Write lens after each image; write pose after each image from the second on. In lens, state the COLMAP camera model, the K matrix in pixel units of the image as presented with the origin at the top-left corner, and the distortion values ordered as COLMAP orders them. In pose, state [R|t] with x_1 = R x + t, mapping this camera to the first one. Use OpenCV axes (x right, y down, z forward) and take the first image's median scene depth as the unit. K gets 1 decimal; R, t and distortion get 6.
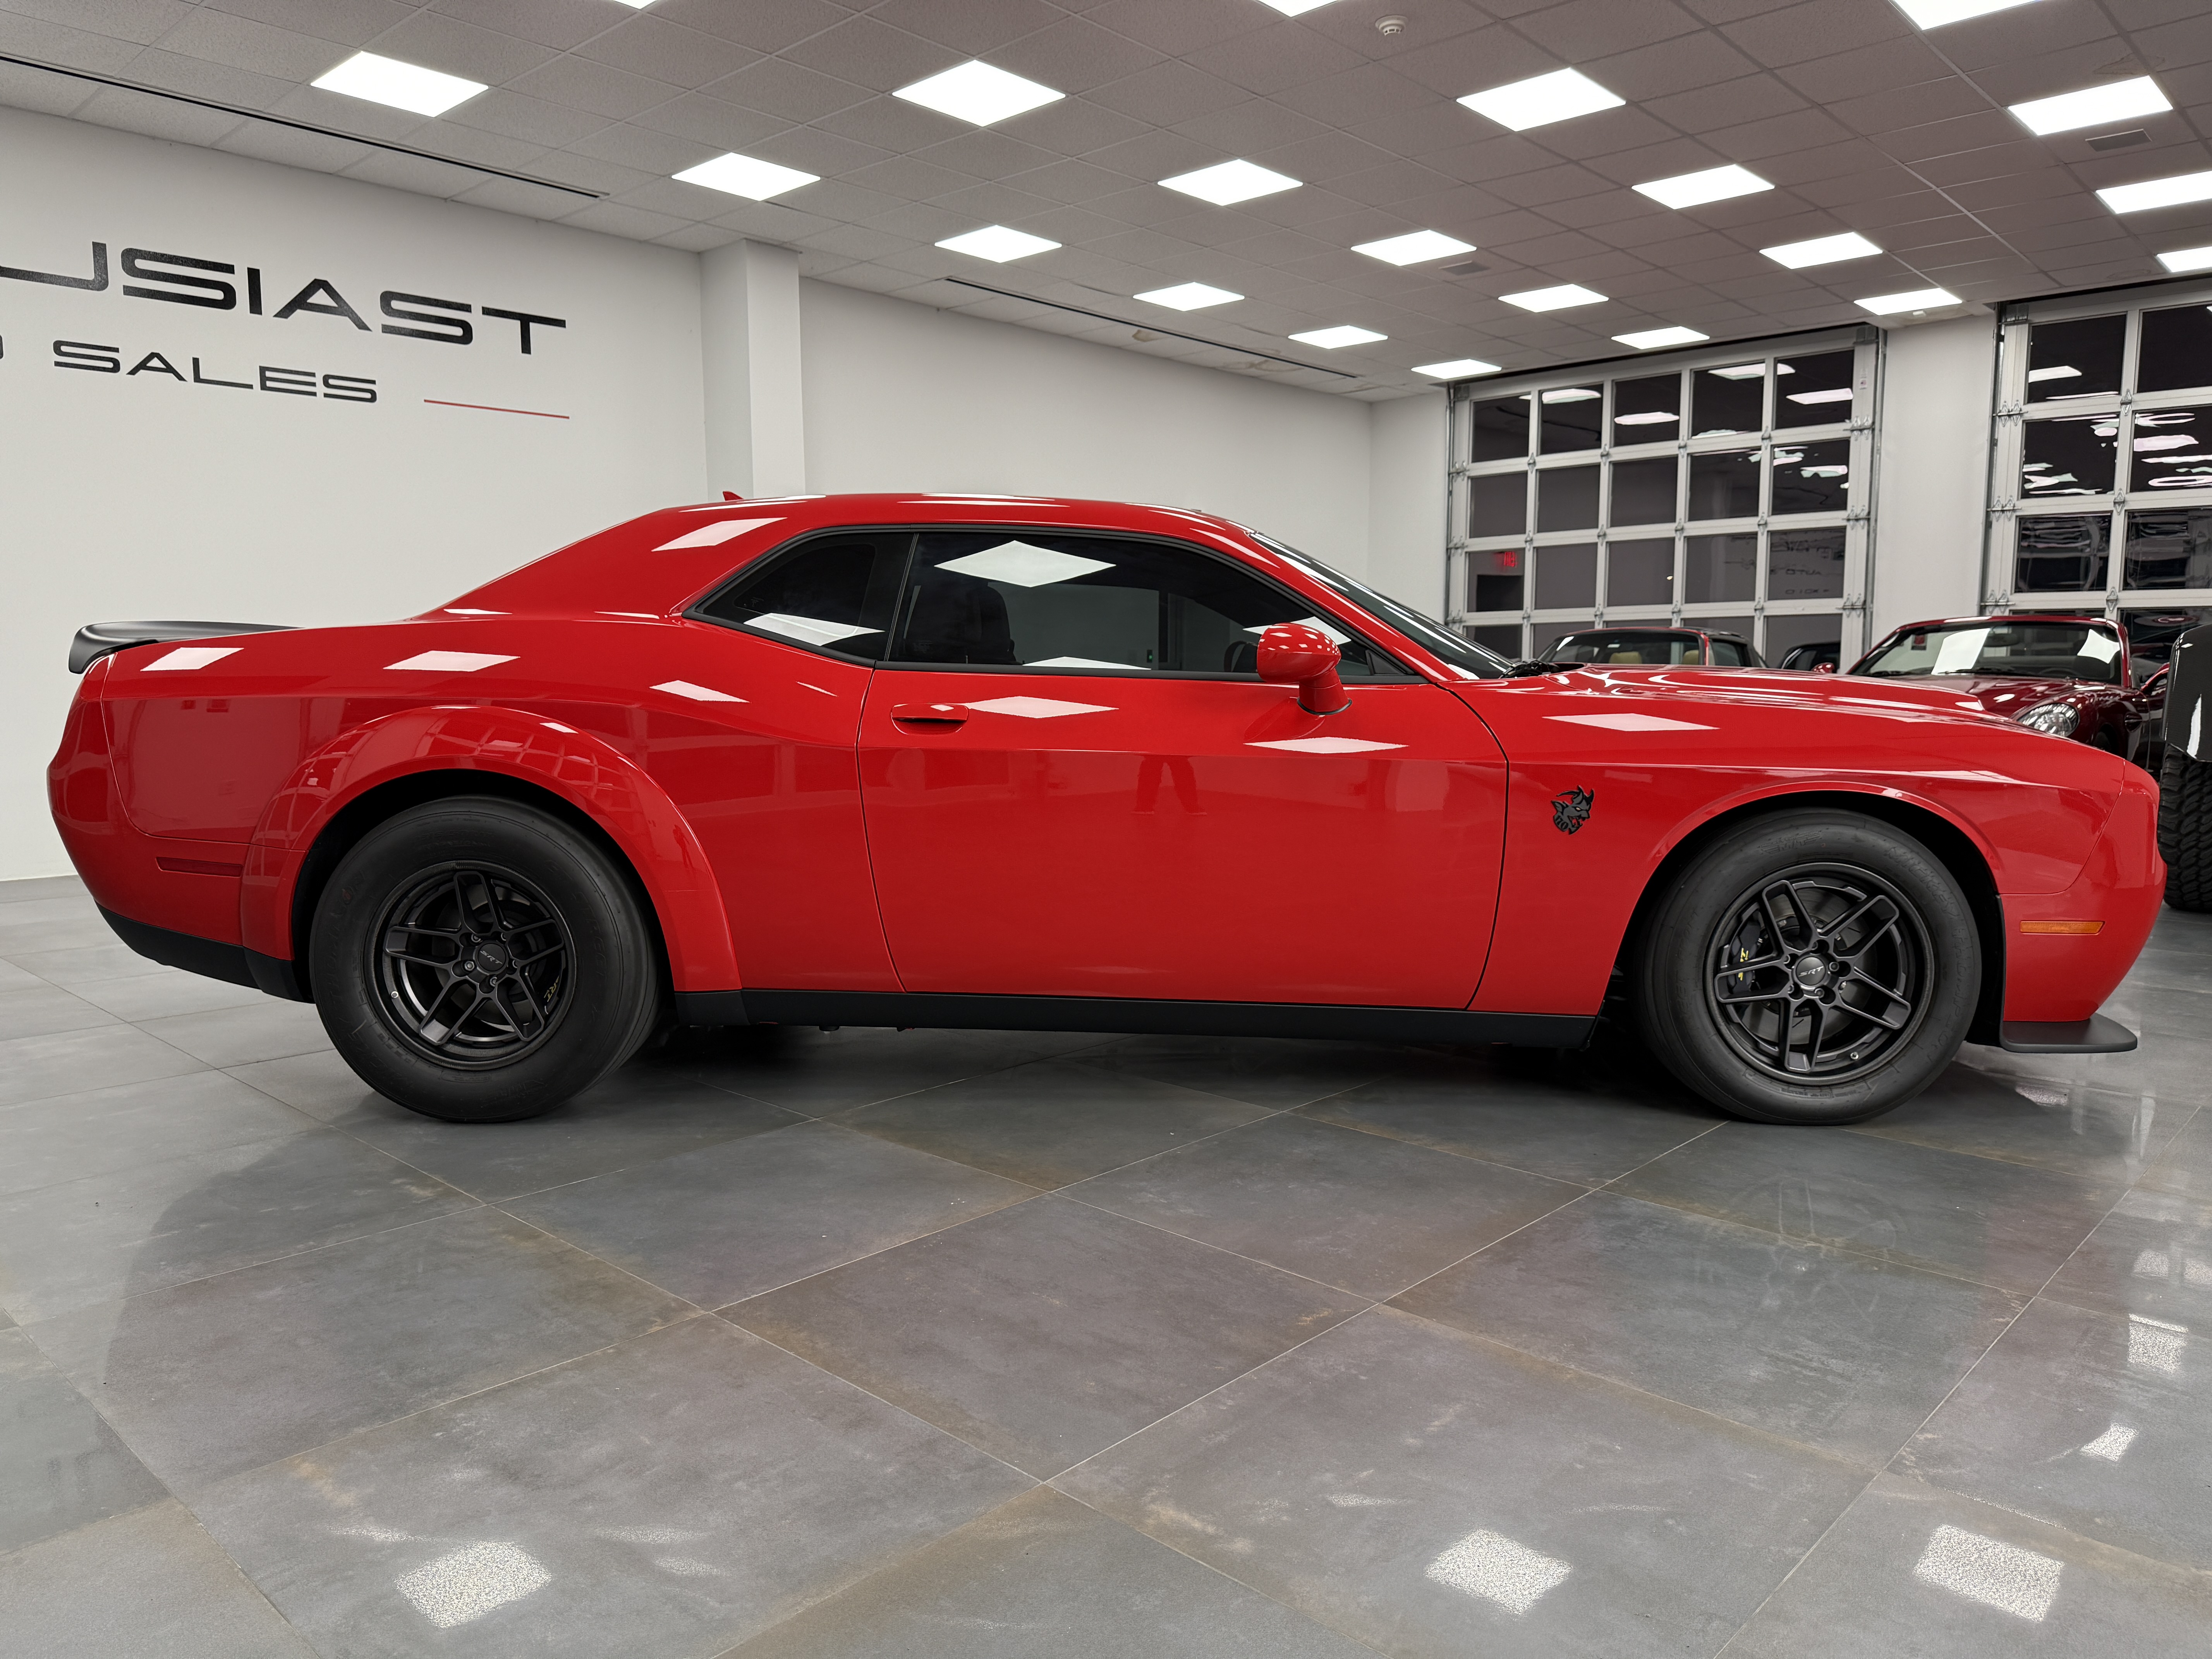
lens RADIAL K [[1569.4, 0, 1099.0], [0, 1569.4, 830.3], [0, 0, 1]] dist [0.040323, -0.040630]
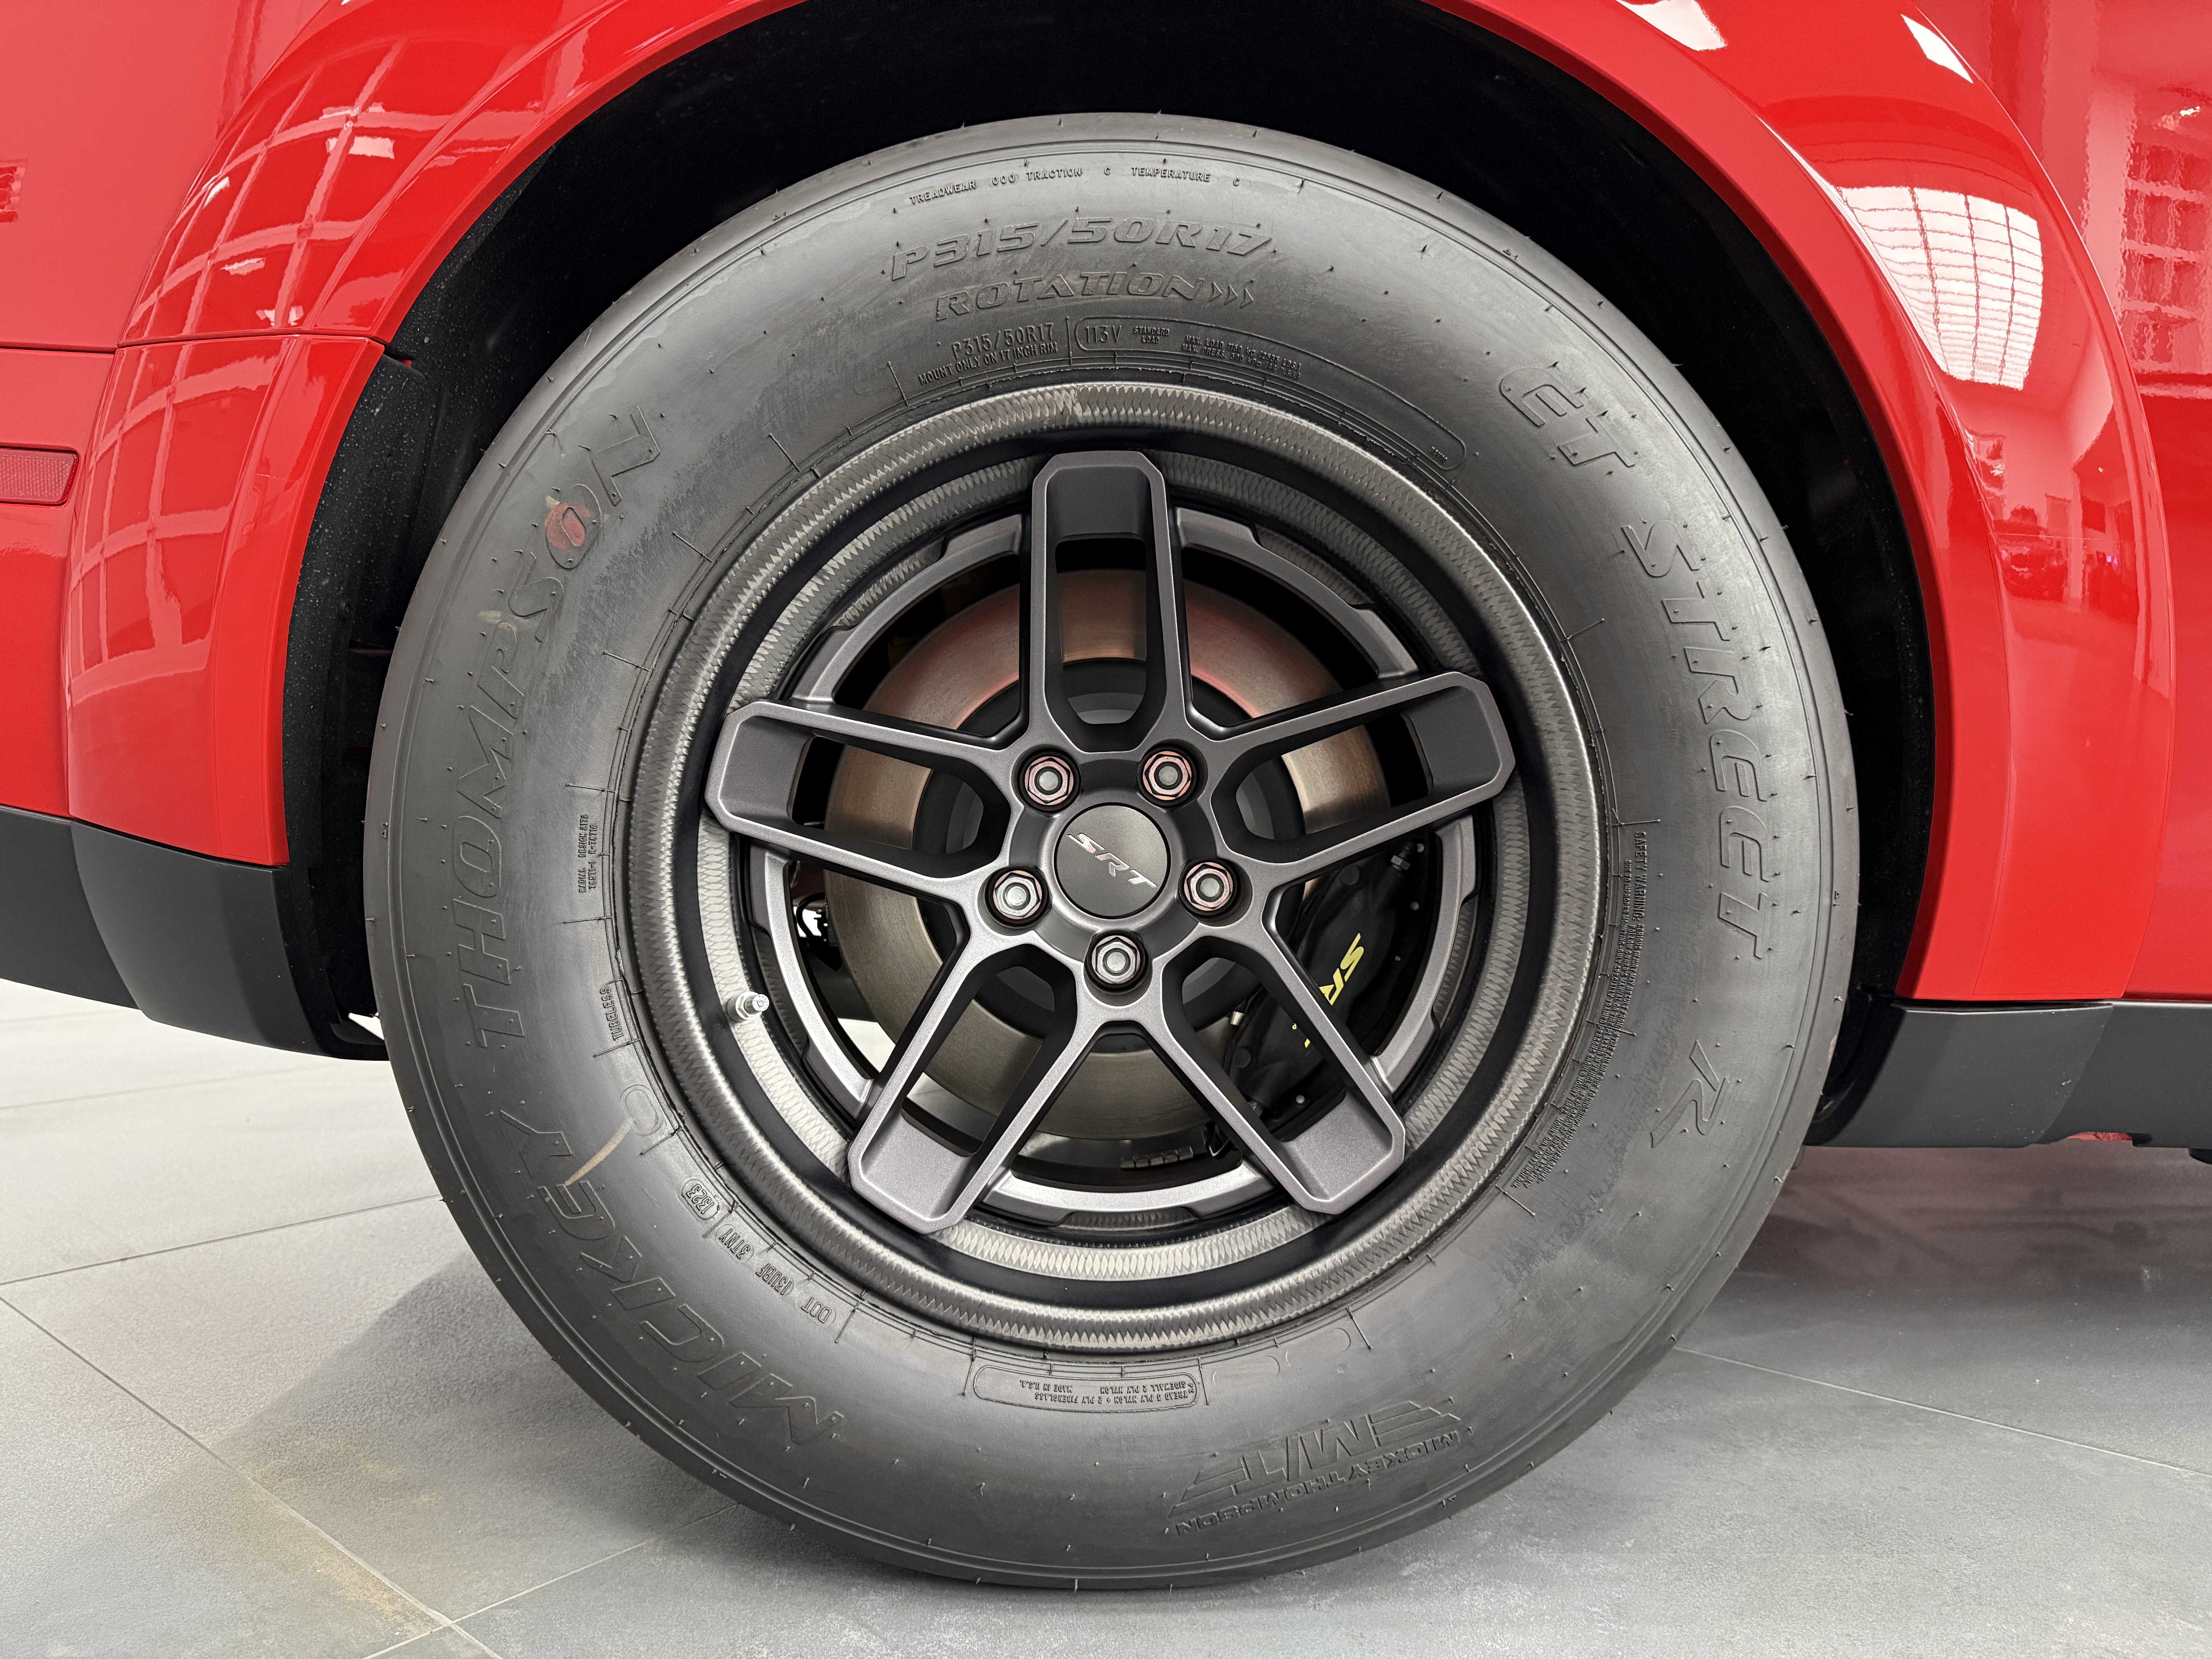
lens RADIAL K [[1563.4, 0, 1100.5], [0, 1563.4, 832.2], [0, 0, 1]] dist [0.100299, -0.179623]
pose [[0.998739, 0.007712, 0.049608, -0.175952], [-0.004796, 0.998269, -0.058621, 0.039718], [-0.049974, 0.058309, 0.997047, 0.334023]]
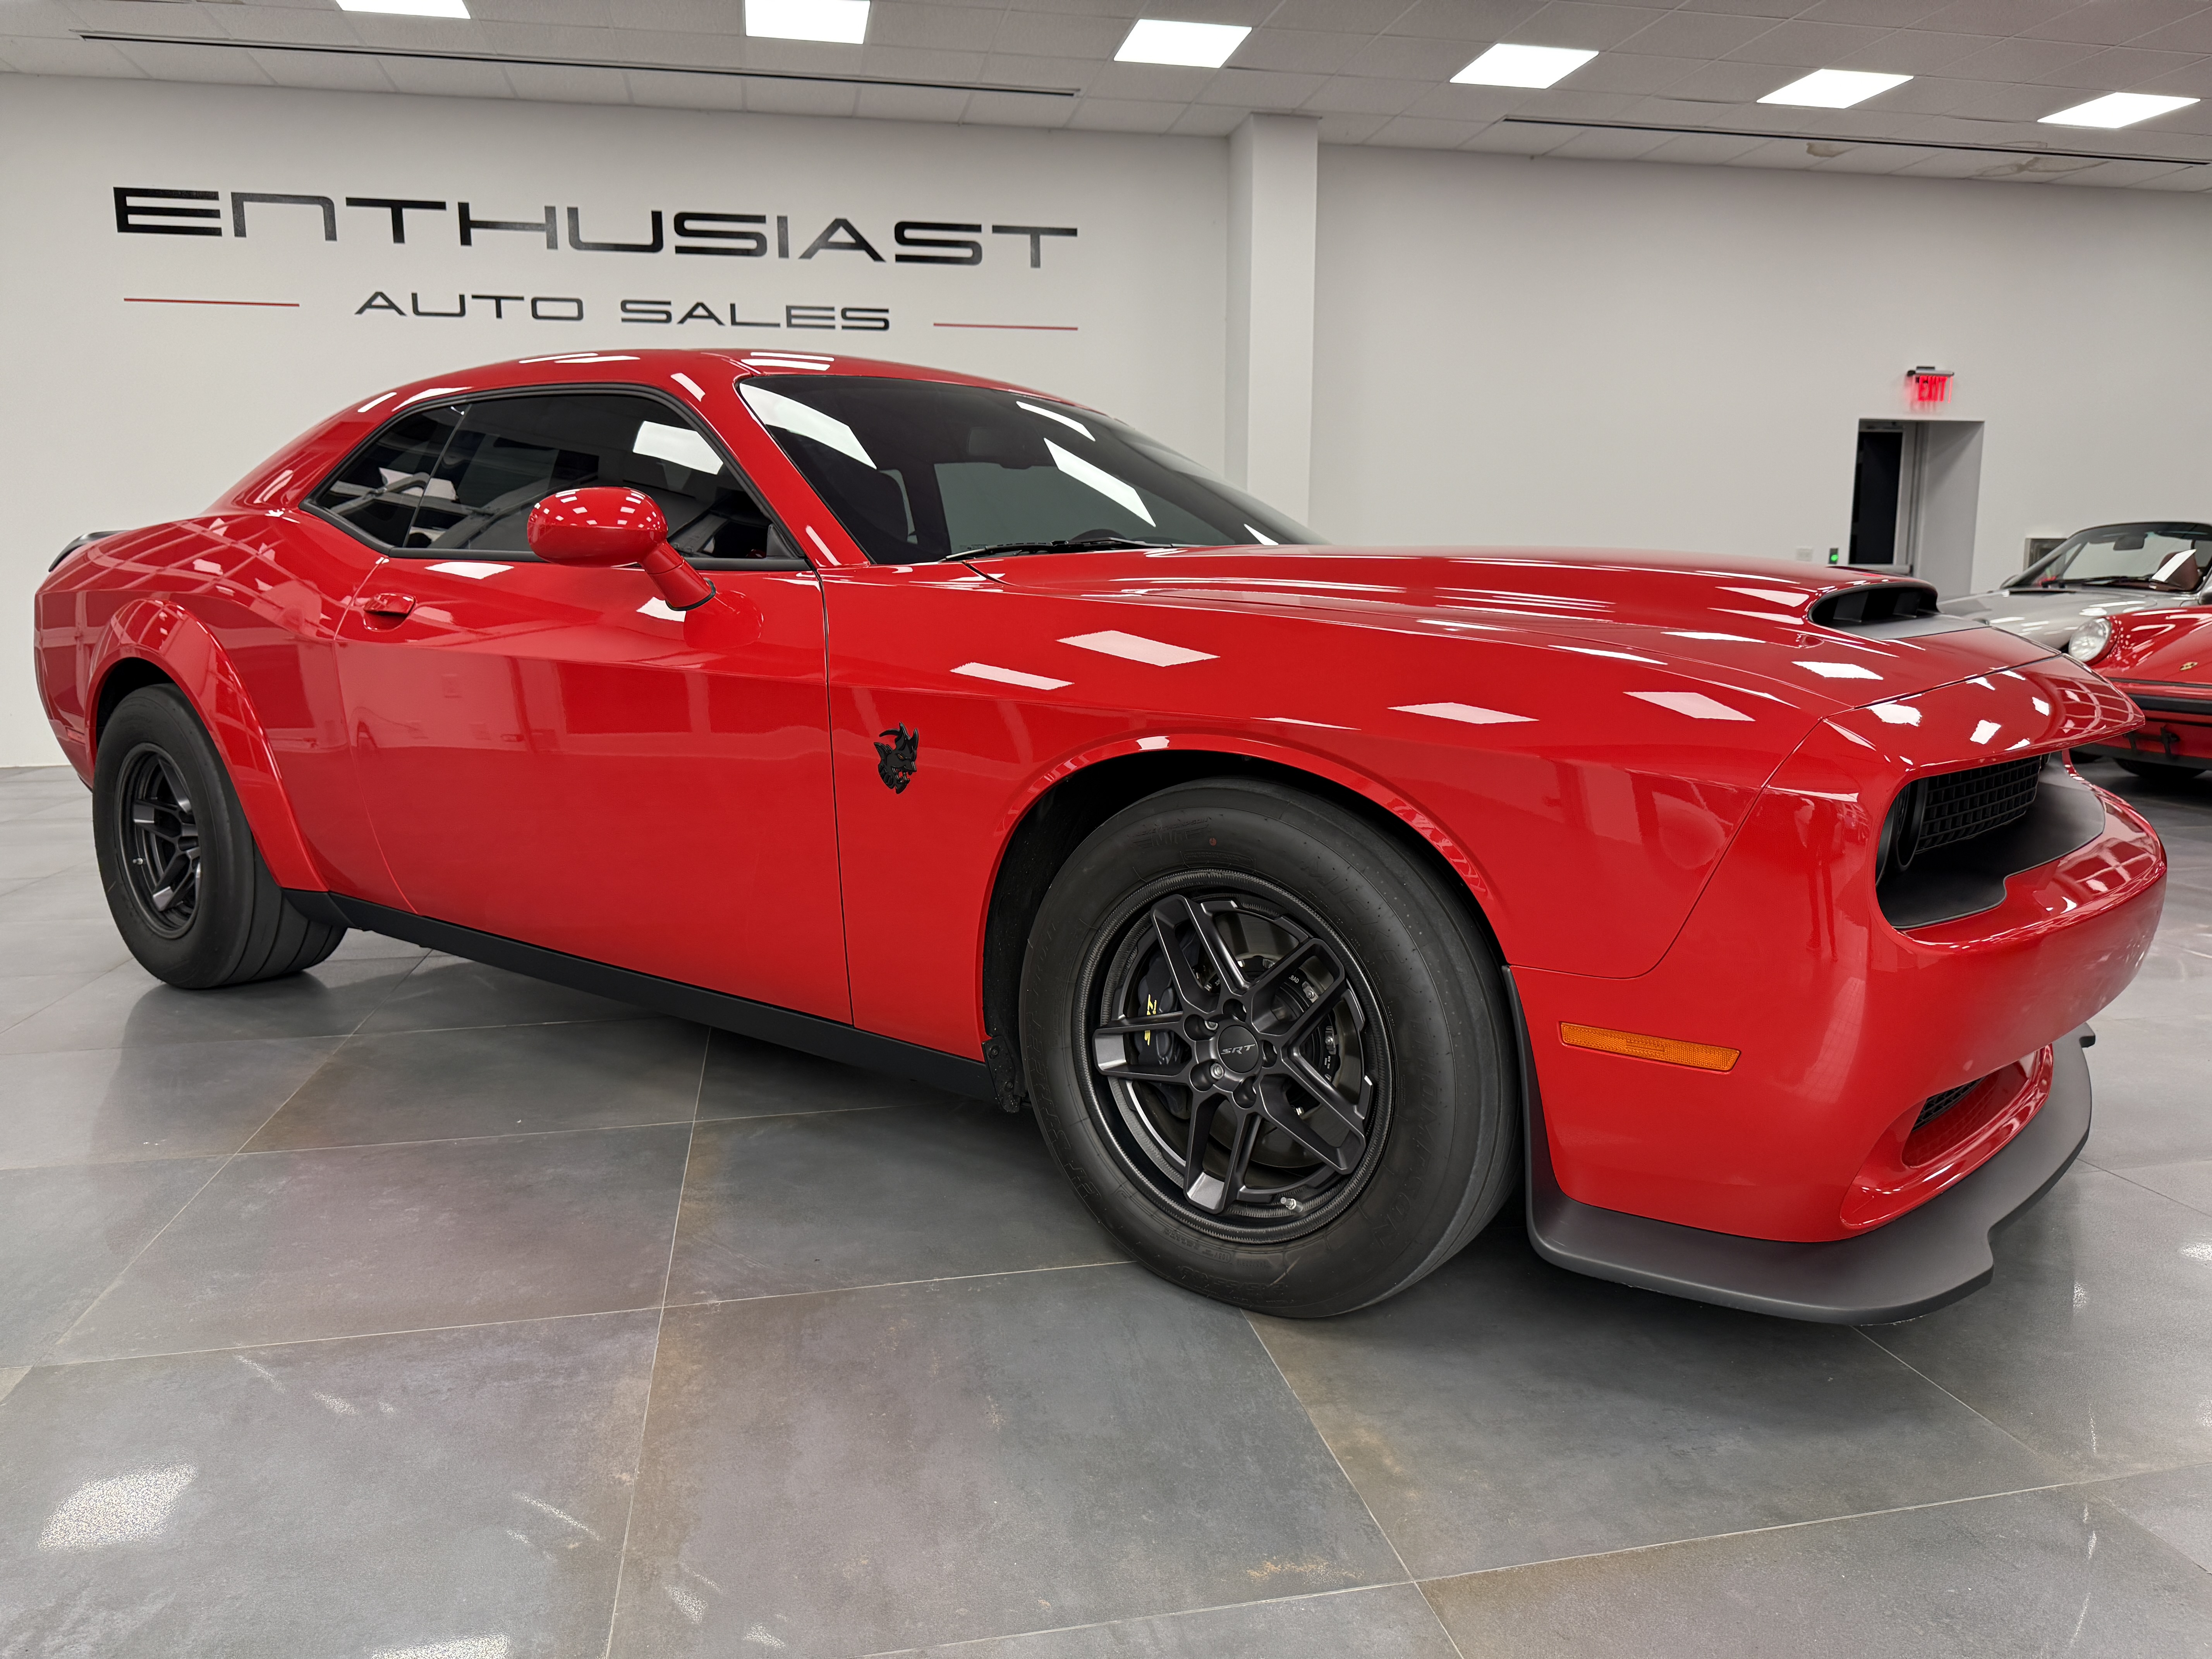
lens RADIAL K [[1547.4, 0, 1085.3], [0, 1547.4, 864.8], [0, 0, 1]] dist [0.004650, -0.009187]
pose [[0.821797, 0.099288, -0.561063, 0.305303], [-0.059367, 0.994261, 0.088994, -0.010916], [0.566679, -0.039826, 0.822976, 0.212066]]
